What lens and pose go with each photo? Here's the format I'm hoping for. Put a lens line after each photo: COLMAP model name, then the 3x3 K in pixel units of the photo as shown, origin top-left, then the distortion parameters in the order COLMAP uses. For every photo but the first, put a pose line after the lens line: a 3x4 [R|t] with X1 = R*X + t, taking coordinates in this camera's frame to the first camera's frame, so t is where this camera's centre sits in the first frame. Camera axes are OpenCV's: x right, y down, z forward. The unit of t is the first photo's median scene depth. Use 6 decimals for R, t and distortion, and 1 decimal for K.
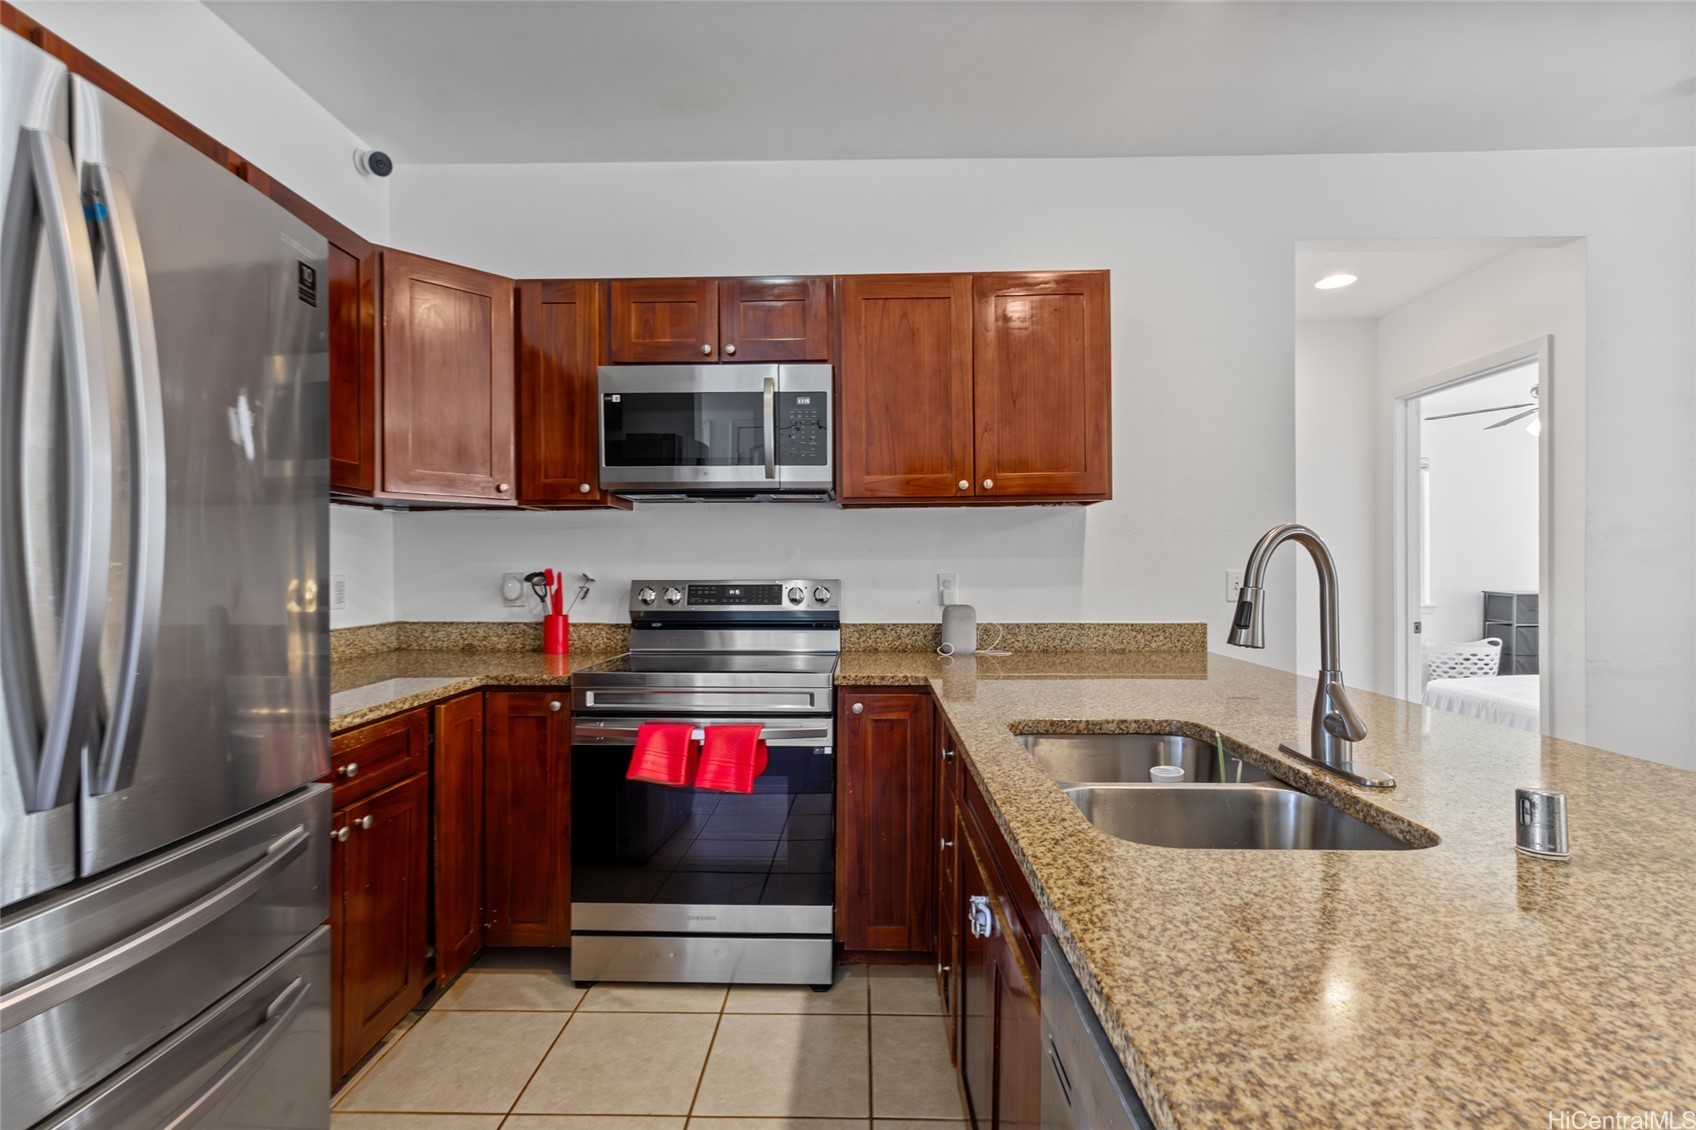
lens RADIAL K [[789.5, 0, 845.6], [0, 789.5, 565.1], [0, 0, 1]] dist [0.011608, -0.002898]
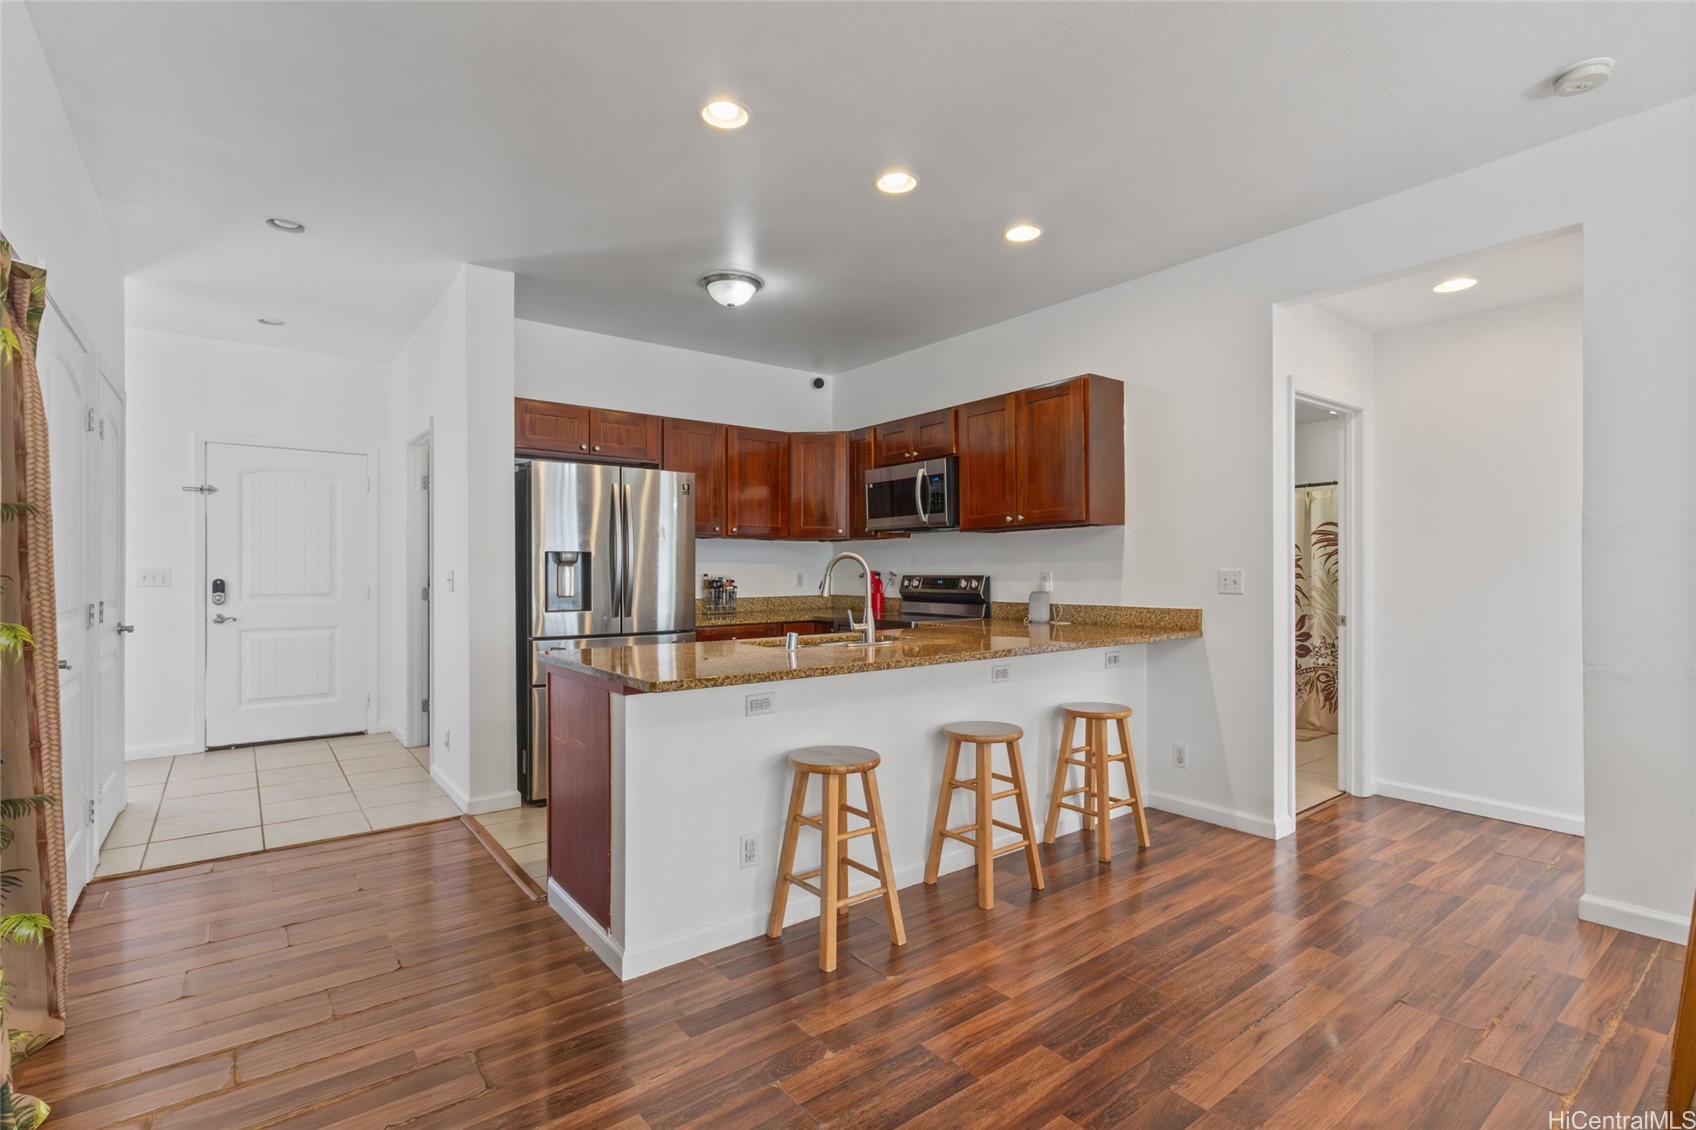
lens RADIAL K [[789.5, 0, 844.7], [0, 789.5, 571.1], [0, 0, 1]] dist [0.011608, -0.002898]
pose [[0.623401, 0.000441, -0.781902, 1.141531], [0.010725, 0.999901, 0.009115, -0.009303], [0.781829, -0.014068, 0.623335, -0.298391]]
